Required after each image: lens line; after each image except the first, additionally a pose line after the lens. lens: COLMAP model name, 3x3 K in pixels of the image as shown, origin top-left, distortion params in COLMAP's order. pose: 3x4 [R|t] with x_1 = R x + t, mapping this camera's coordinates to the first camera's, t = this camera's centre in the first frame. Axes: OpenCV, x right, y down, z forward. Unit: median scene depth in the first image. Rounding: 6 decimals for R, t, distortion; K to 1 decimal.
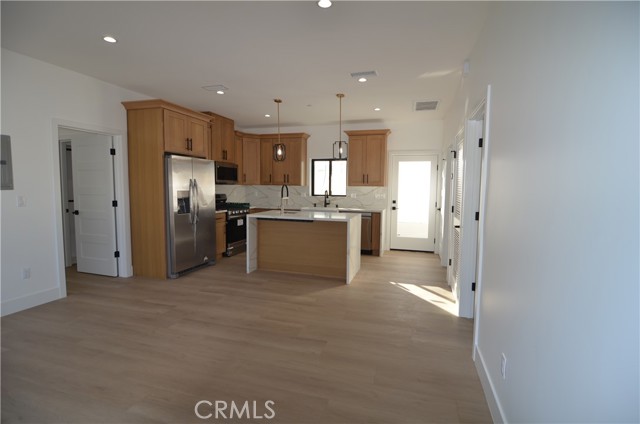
lens RADIAL K [[306.6, 0, 326.8], [0, 306.6, 208.4], [0, 0, 1]] dist [-0.001509, -0.012560]
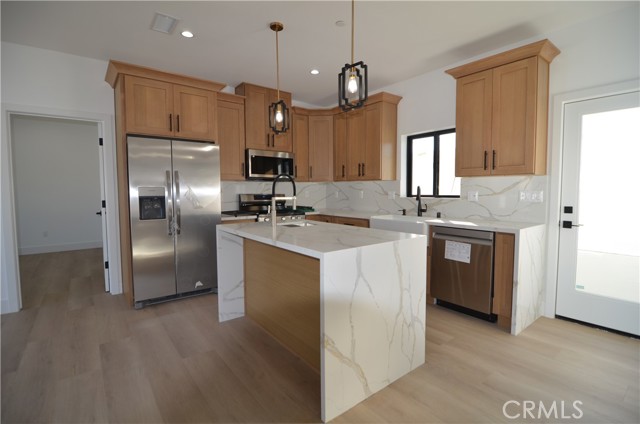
lens RADIAL K [[306.6, 0, 326.8], [0, 306.6, 208.4], [0, 0, 1]] dist [-0.001509, -0.012560]
pose [[0.820240, 0.020308, -0.571659, 0.187456], [-0.029463, 0.999543, -0.006766, -0.010485], [0.571260, 0.022392, 0.820464, 0.453770]]
